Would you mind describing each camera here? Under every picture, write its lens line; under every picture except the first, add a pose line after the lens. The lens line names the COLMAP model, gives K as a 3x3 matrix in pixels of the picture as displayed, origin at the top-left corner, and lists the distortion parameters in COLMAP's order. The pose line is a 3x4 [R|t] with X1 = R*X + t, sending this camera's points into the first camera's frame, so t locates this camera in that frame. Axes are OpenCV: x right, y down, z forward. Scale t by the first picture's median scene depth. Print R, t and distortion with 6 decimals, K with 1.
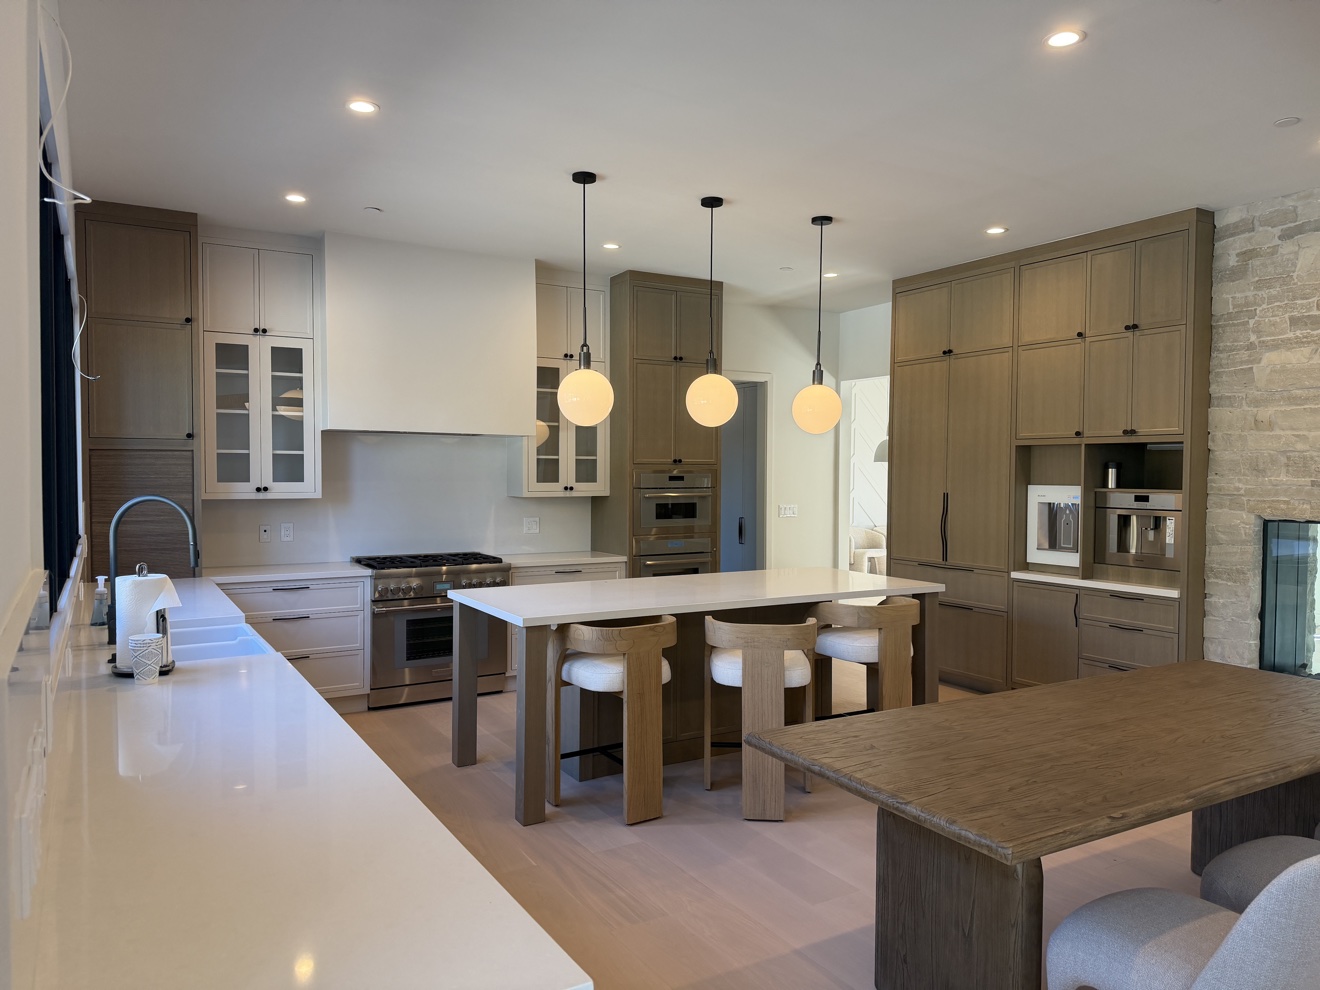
lens RADIAL K [[919.3, 0, 660.0], [0, 919.3, 495.0], [0, 0, 1]] dist [0.033335, -0.040107]
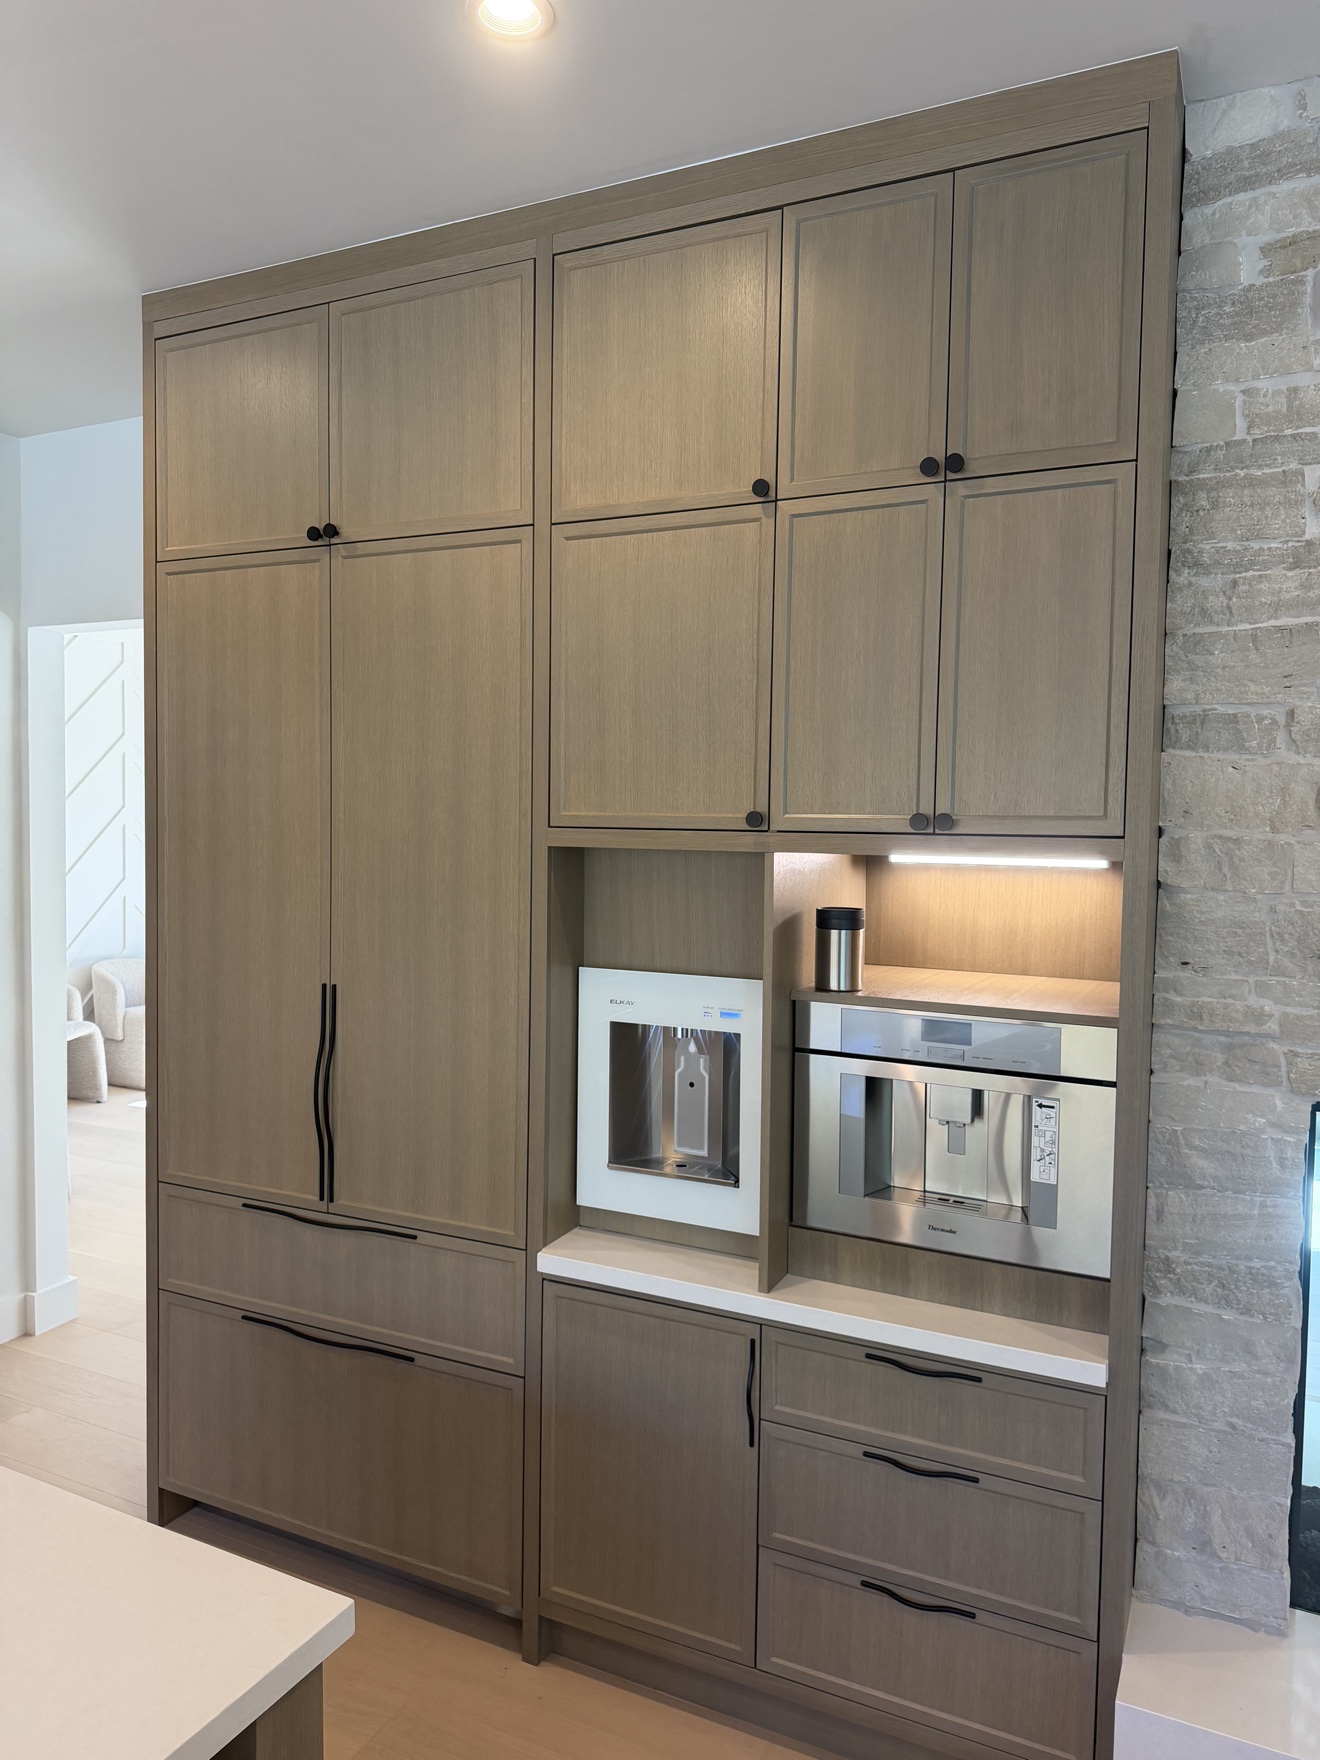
lens RADIAL K [[1225.8, 0, 660.0], [0, 1225.8, 880.0], [0, 0, 1]] dist [0.033335, -0.040107]
pose [[0.838360, -0.023657, 0.544604, 0.193281], [0.006281, 0.999411, 0.033745, -0.056329], [-0.545081, -0.024870, 0.838014, 0.637238]]
